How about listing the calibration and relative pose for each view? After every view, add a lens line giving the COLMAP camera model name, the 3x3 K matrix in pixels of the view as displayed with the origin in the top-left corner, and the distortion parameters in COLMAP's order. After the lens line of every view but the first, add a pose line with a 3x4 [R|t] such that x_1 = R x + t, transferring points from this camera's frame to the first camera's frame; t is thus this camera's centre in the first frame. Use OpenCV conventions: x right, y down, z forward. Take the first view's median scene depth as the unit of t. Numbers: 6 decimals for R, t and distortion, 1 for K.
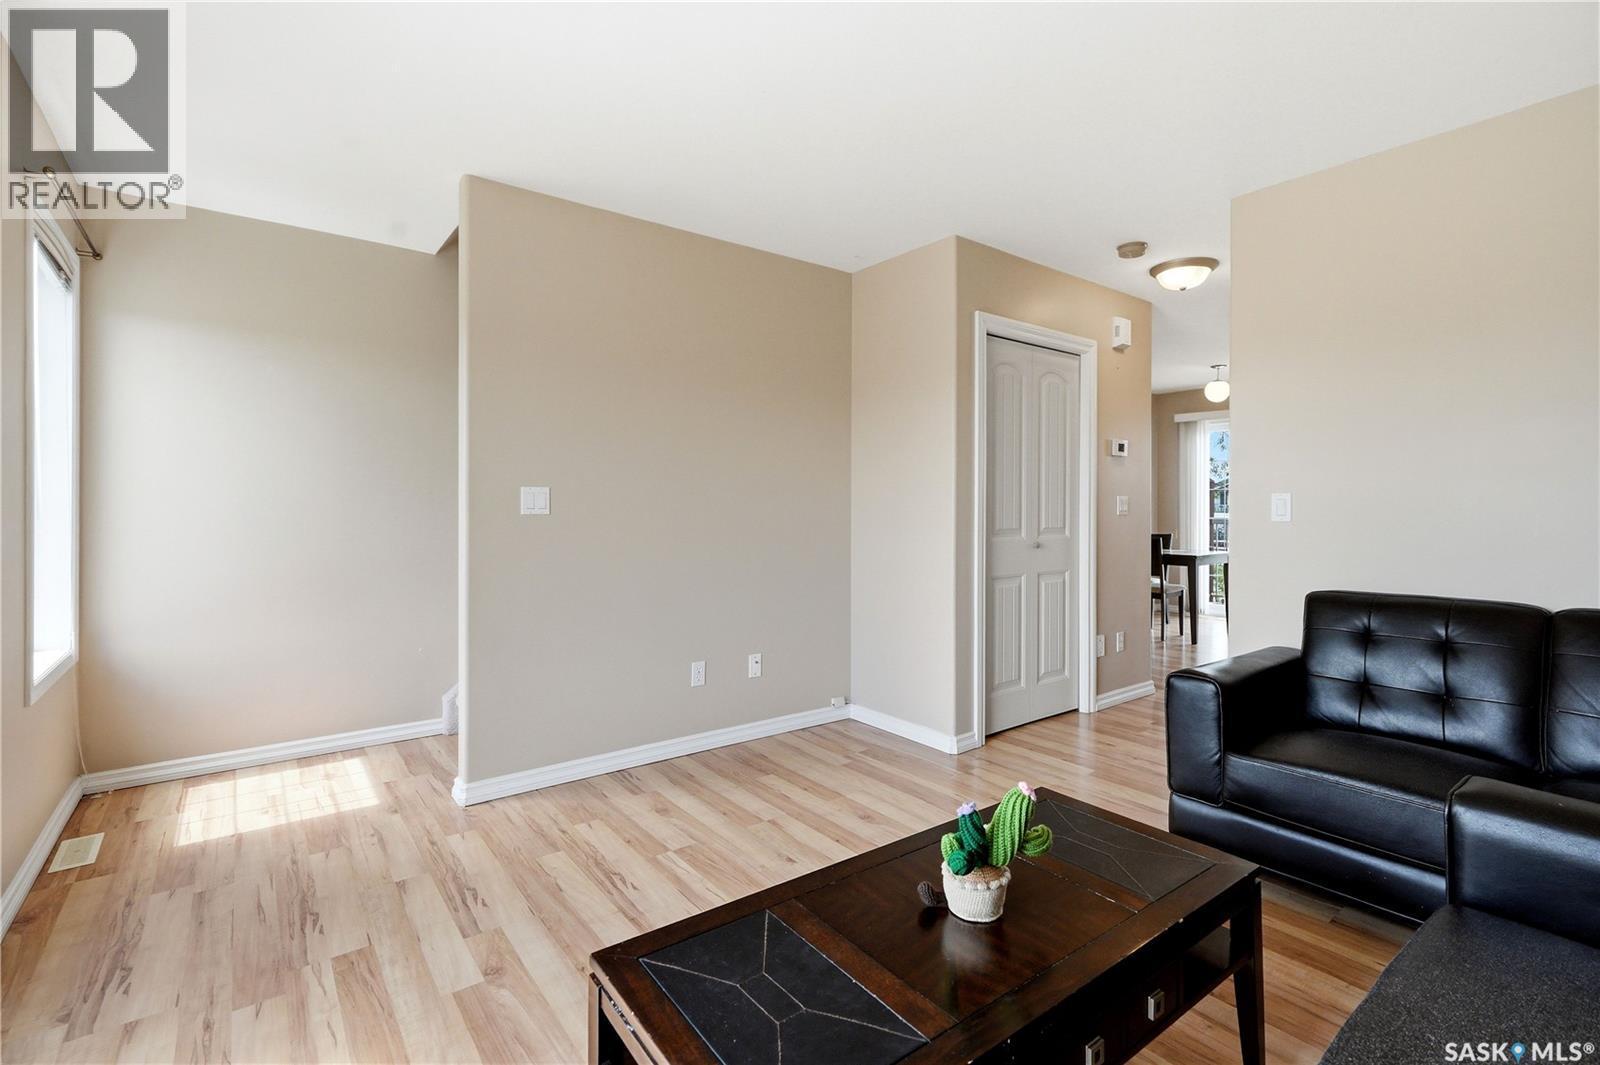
lens RADIAL K [[725.5, 0, 803.1], [0, 725.5, 534.2], [0, 0, 1]] dist [-0.000597, 0.000665]
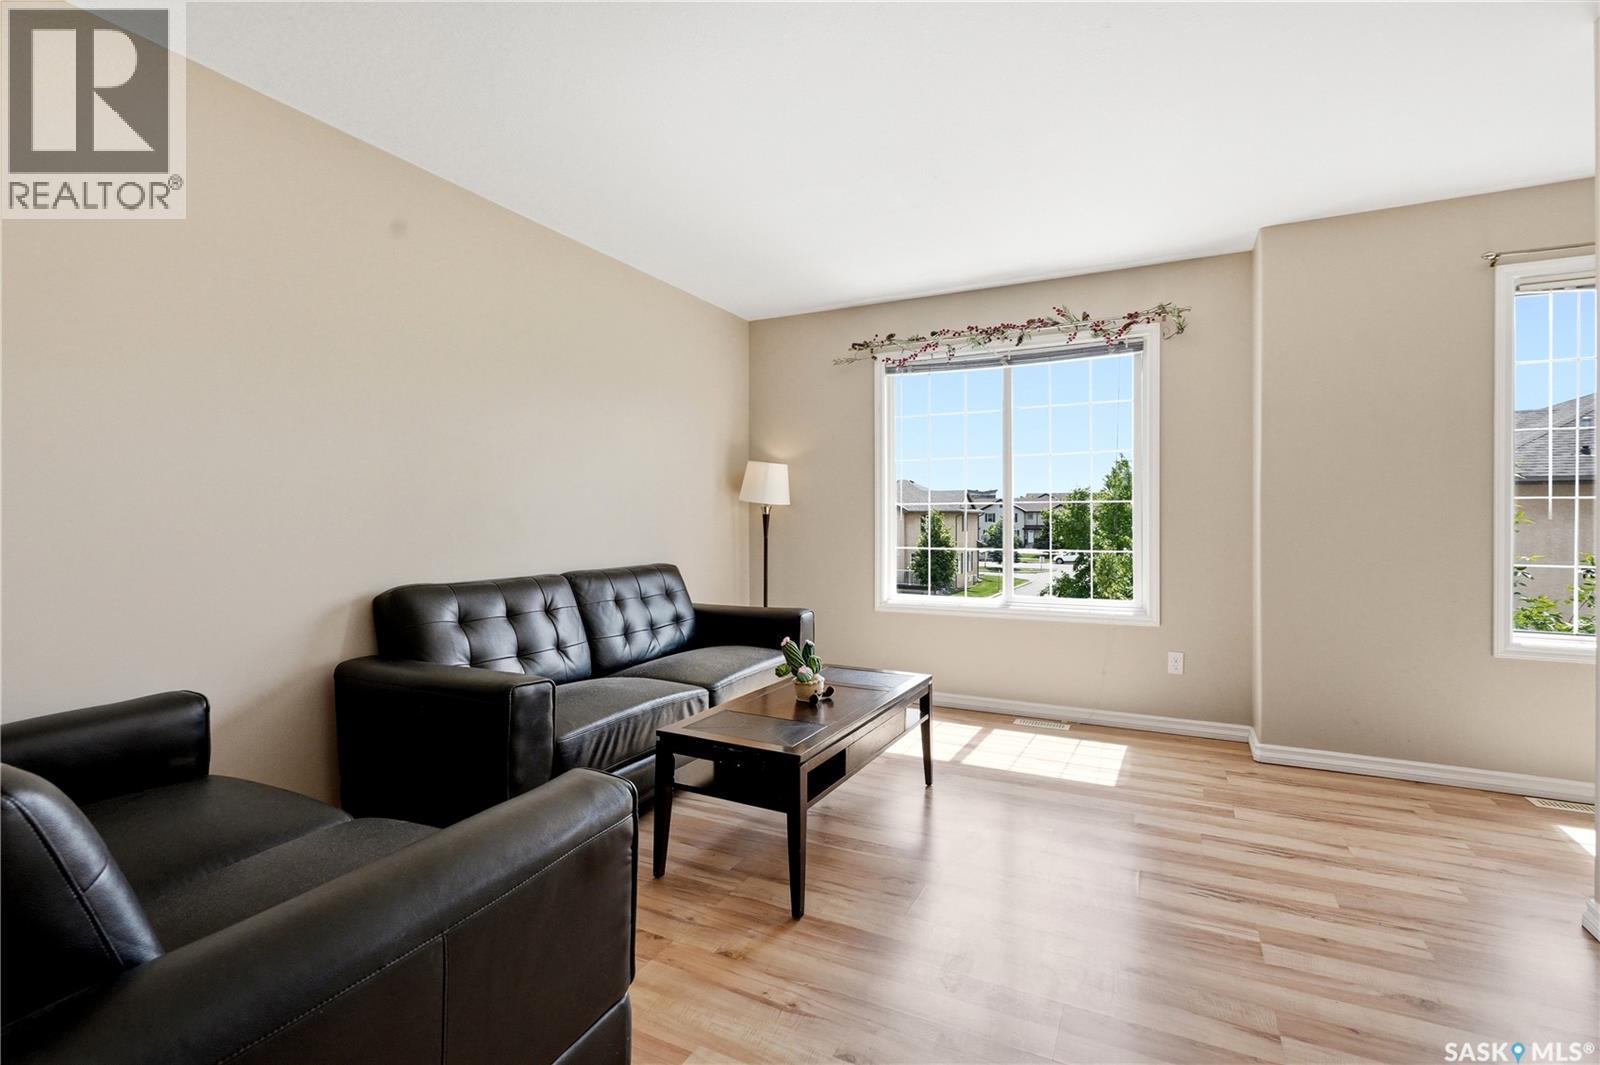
lens RADIAL K [[725.5, 0, 803.1], [0, 725.5, 534.2], [0, 0, 1]] dist [-0.000597, 0.000665]
pose [[-0.905697, 0.006417, -0.423877, 0.615650], [-0.017659, 0.998446, 0.052847, -0.035844], [0.423557, 0.055348, -0.904177, 1.529087]]
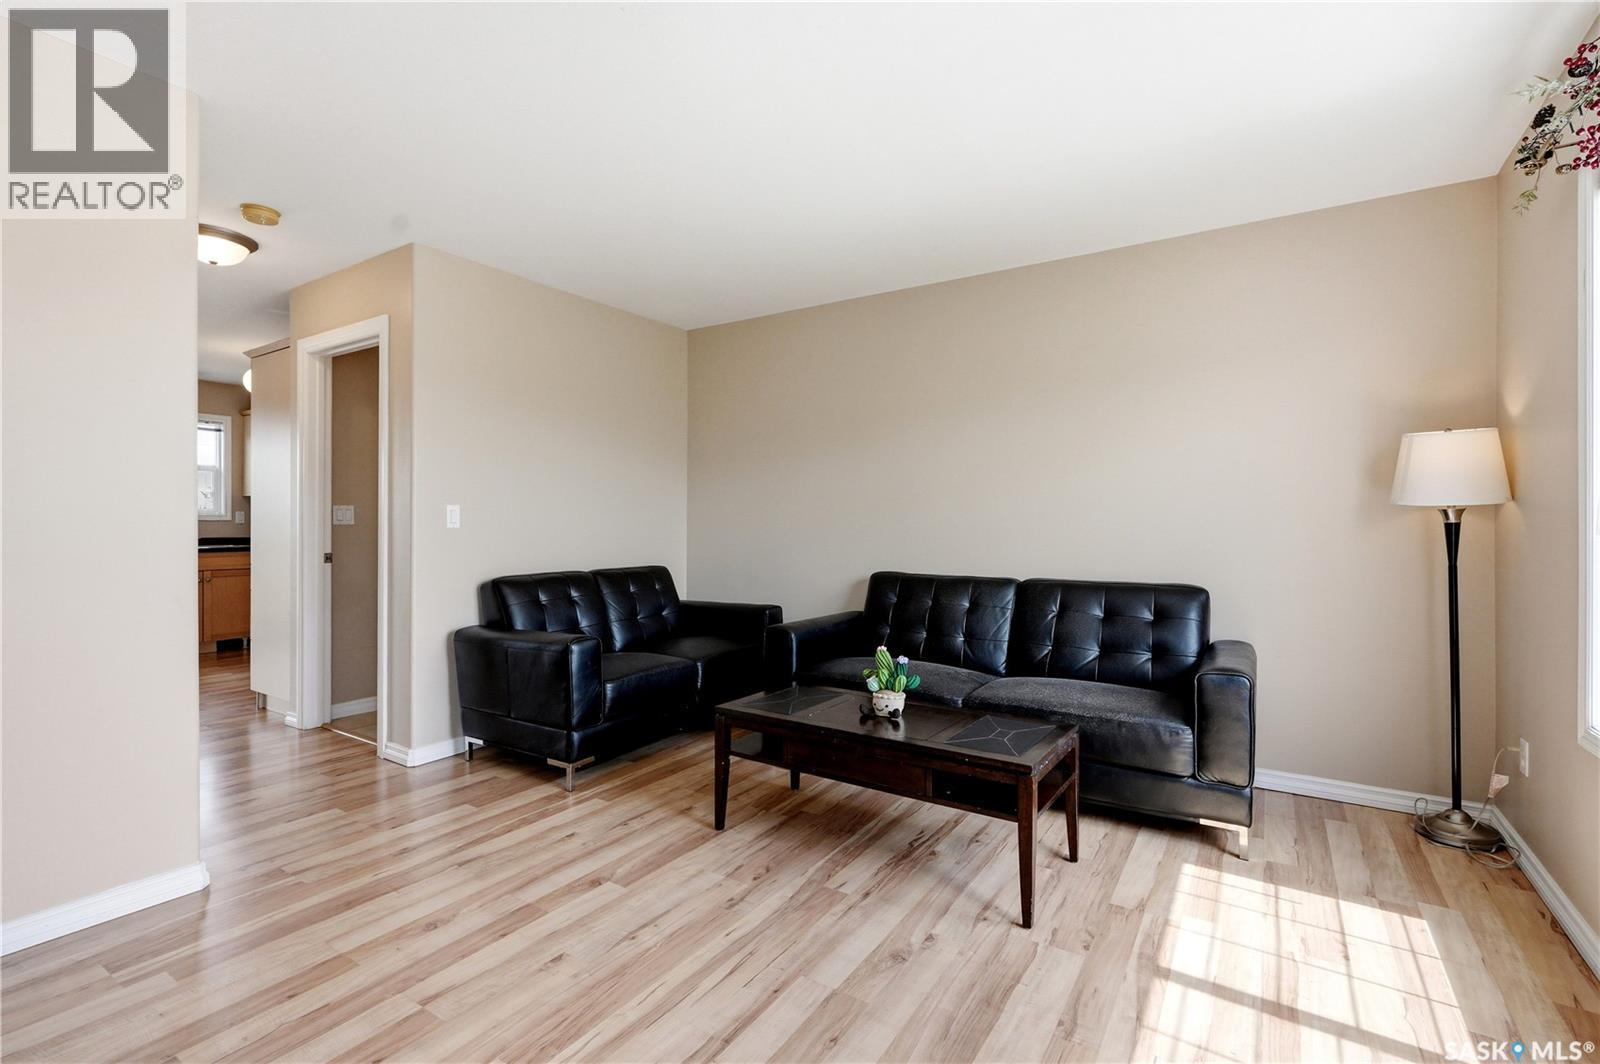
lens RADIAL K [[725.5, 0, 803.1], [0, 725.5, 533.7], [0, 0, 1]] dist [-0.000597, 0.000665]
pose [[-0.324818, -0.016602, 0.945631, -0.855753], [0.029756, 0.999172, 0.027763, -0.028840], [-0.945308, 0.037156, -0.324055, 0.997987]]
